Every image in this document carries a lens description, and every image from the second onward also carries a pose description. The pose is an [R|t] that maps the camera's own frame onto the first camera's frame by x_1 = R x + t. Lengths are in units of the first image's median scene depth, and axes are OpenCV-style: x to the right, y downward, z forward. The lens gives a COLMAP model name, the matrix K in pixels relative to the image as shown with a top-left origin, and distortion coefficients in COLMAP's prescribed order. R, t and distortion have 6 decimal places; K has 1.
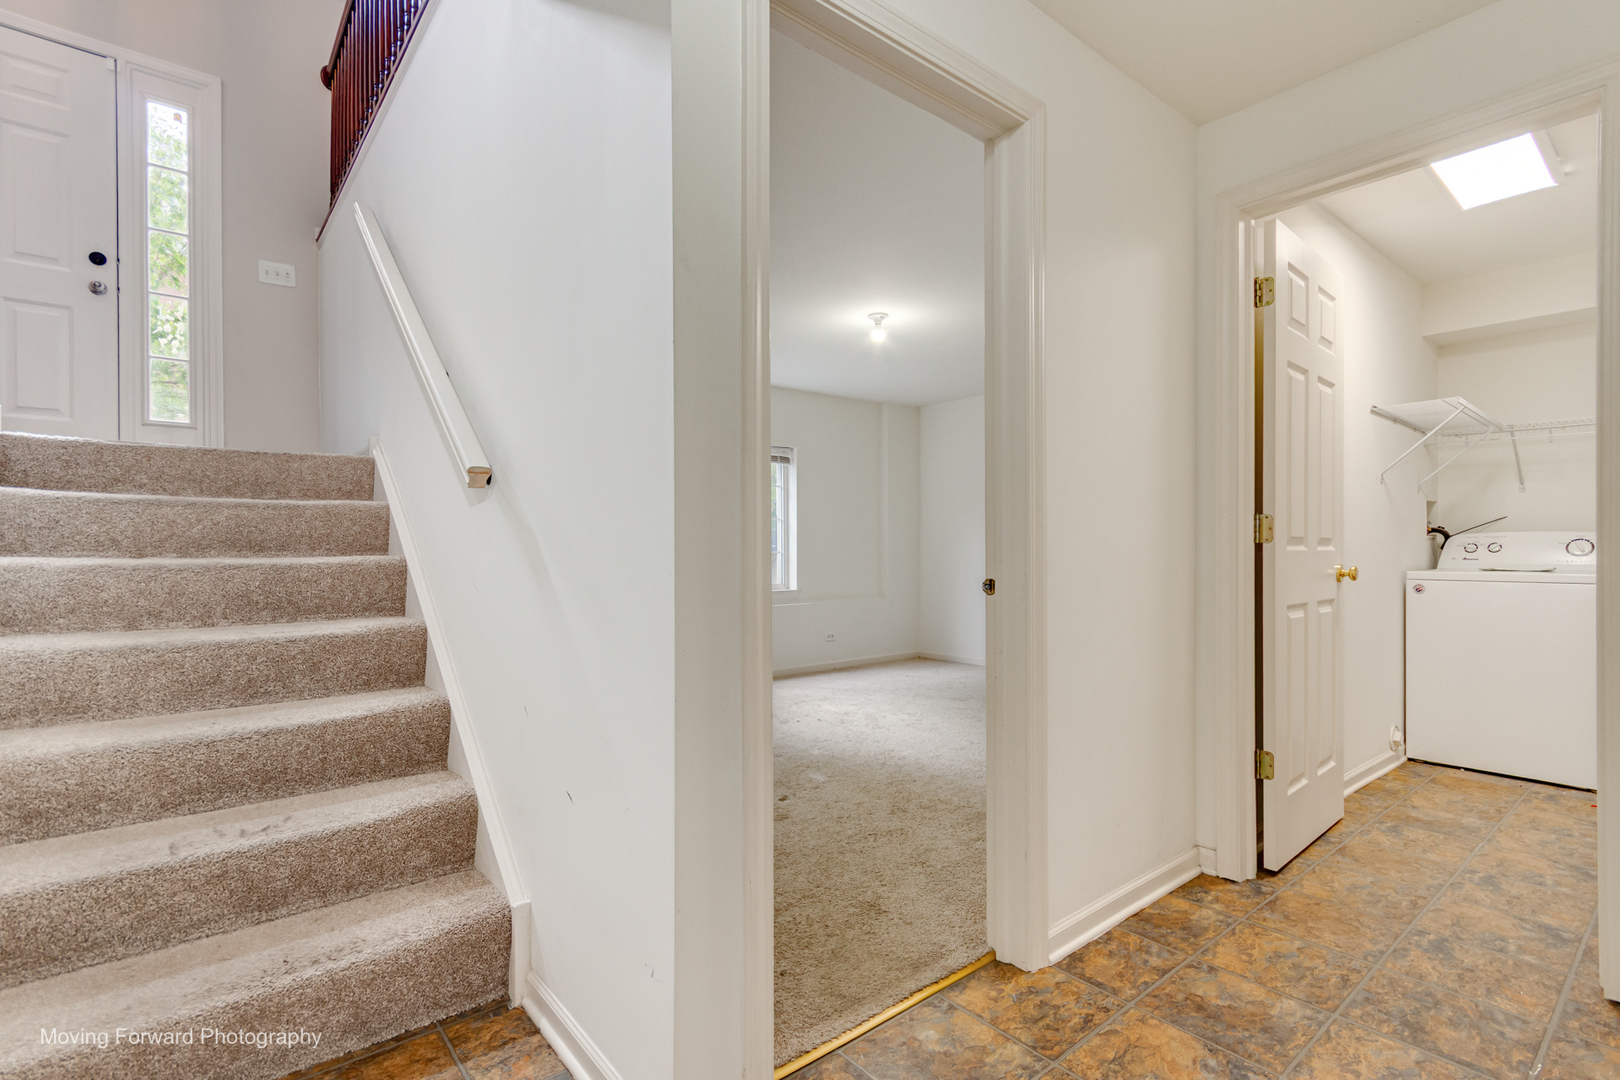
lens RADIAL K [[750.4, 0, 809.9], [0, 750.4, 548.1], [0, 0, 1]] dist [0.003977, 0.000966]
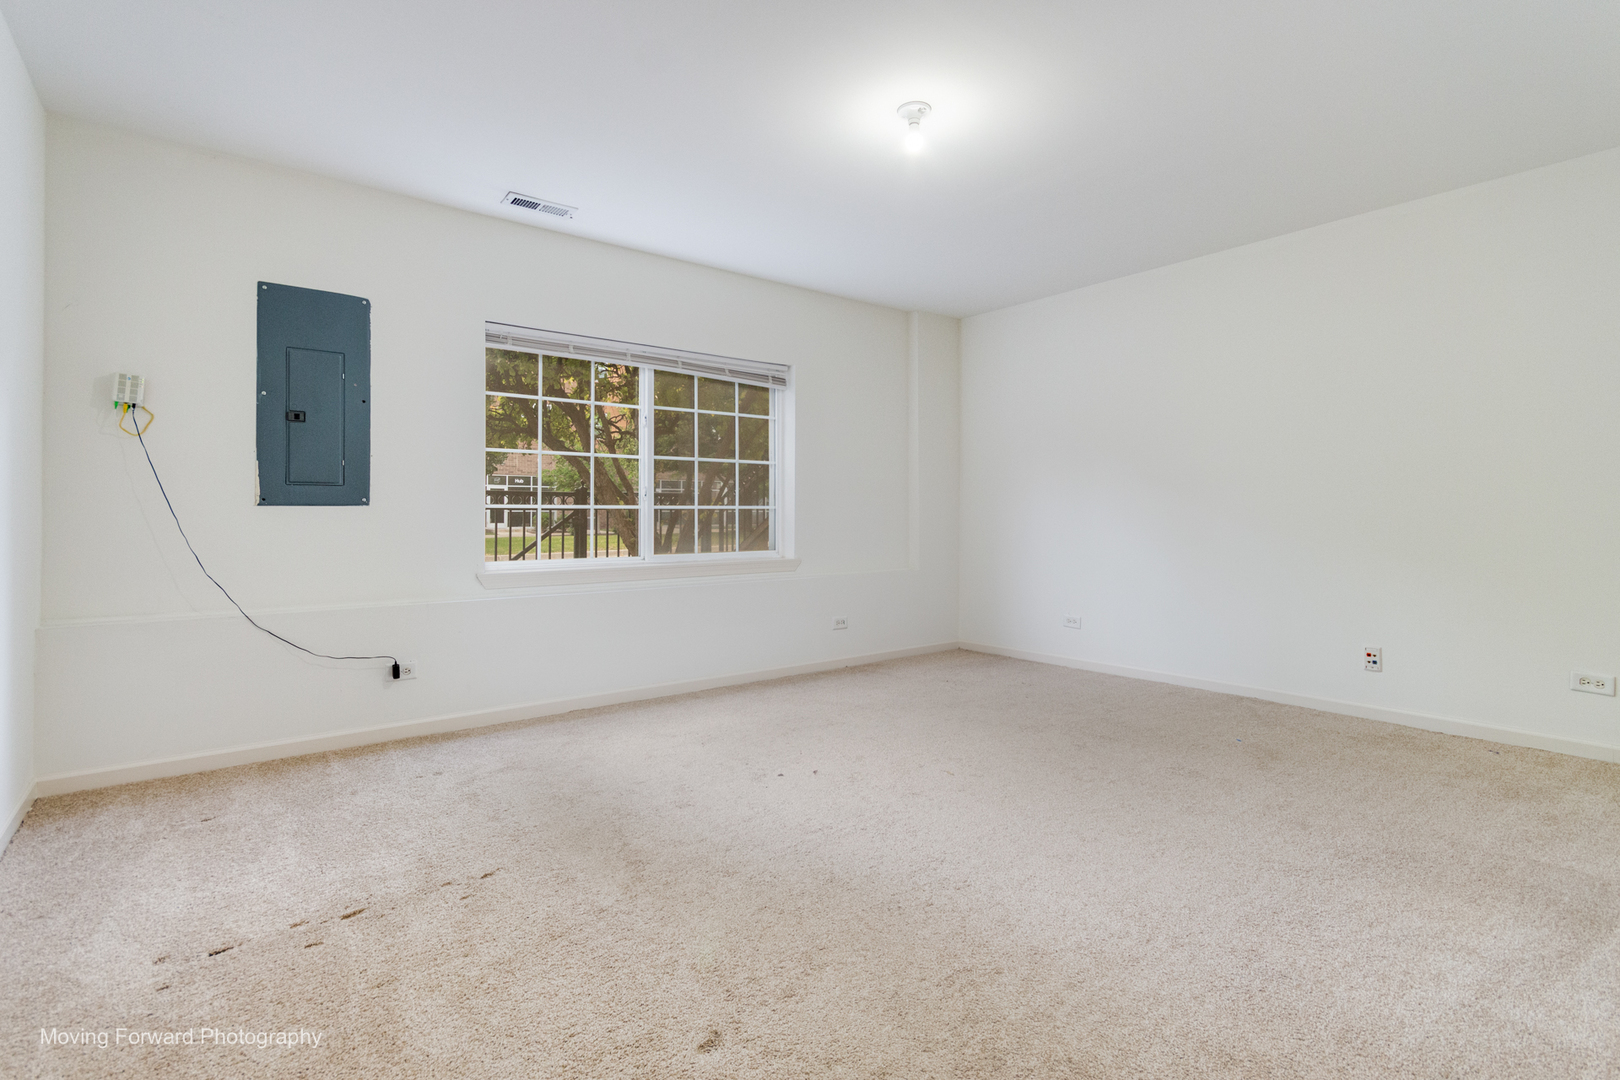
lens RADIAL K [[743.2, 0, 803.8], [0, 743.2, 544.8], [0, 0, 1]] dist [0.011332, -0.000769]
pose [[0.999392, 0.000413, -0.034854, 0.023150], [0.001154, 0.998989, 0.044932, 0.013440], [0.034837, -0.044945, 0.998382, 0.379781]]
